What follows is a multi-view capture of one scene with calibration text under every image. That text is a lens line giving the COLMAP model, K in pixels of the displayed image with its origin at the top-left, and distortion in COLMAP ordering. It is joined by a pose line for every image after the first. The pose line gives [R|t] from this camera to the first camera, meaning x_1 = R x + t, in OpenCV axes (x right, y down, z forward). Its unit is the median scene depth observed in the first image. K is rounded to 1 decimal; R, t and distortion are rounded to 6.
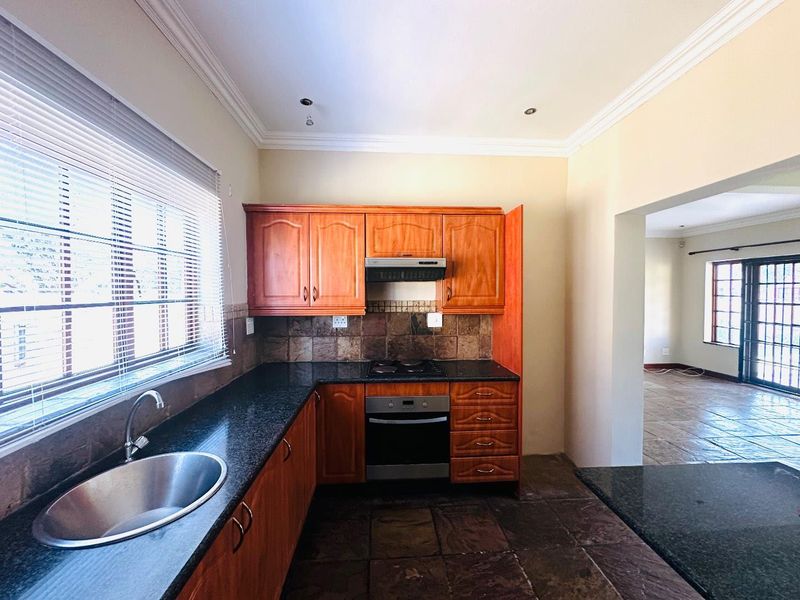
lens RADIAL K [[320.6, 0, 401.5], [0, 320.6, 300.1], [0, 0, 1]] dist [-0.003393, -0.000009]
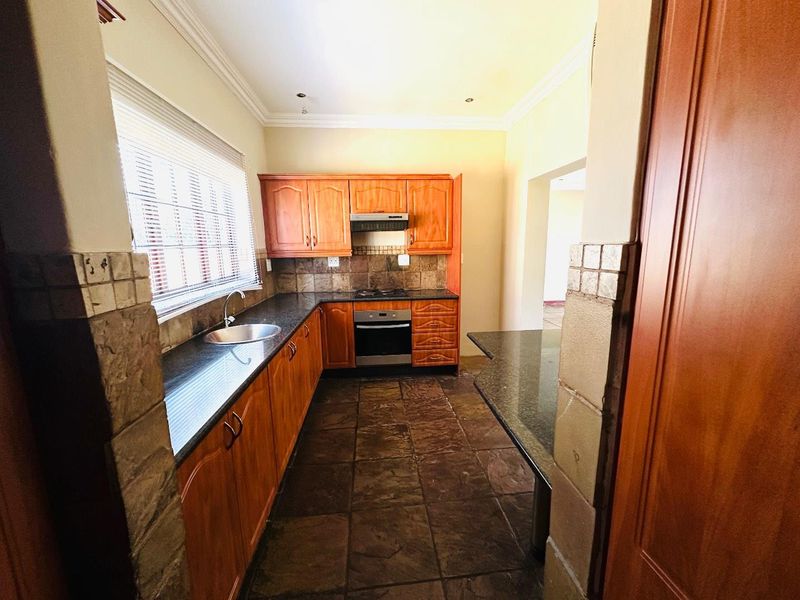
lens RADIAL K [[320.6, 0, 401.6], [0, 320.6, 298.3], [0, 0, 1]] dist [-0.003393, -0.000009]
pose [[0.999539, -0.019393, 0.023352, 0.070550], [0.015902, 0.989831, 0.141354, 0.036880], [-0.025855, -0.140917, 0.989684, -0.427933]]
